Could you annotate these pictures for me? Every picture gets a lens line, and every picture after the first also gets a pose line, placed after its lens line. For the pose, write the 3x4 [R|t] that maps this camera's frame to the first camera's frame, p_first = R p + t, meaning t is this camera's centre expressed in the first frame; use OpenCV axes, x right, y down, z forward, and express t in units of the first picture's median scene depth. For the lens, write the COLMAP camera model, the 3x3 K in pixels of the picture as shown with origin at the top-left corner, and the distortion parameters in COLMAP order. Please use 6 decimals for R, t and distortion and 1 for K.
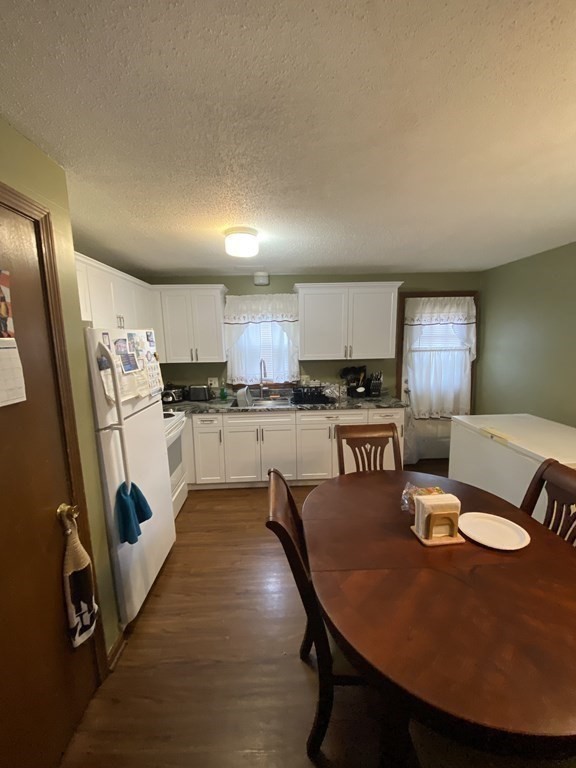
lens RADIAL K [[284.8, 0, 288.0], [0, 284.8, 384.0], [0, 0, 1]] dist [0.001006, -0.020993]
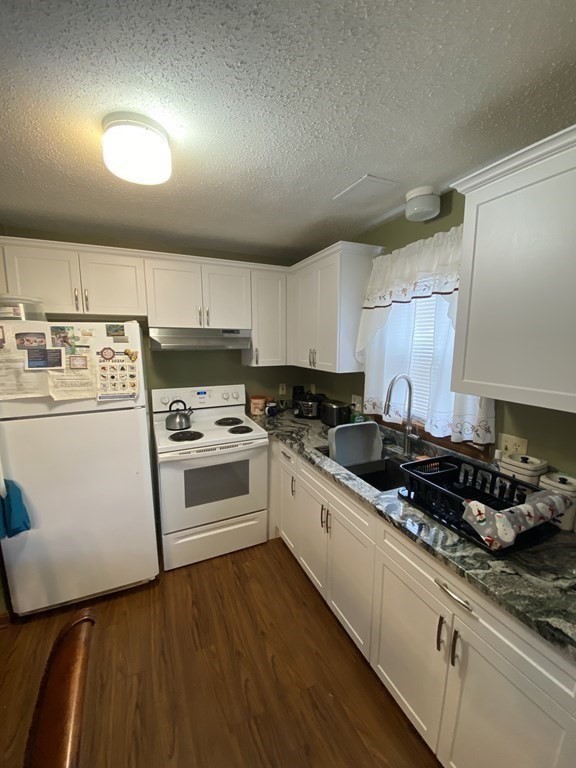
lens RADIAL K [[308.4, 0, 288.0], [0, 308.4, 384.0], [0, 0, 1]] dist [0.054772, -0.041857]
pose [[0.403676, 0.151154, -0.902329, 0.308358], [-0.148669, 0.983987, 0.098322, -0.095930], [0.902742, 0.094458, 0.419684, 0.575423]]
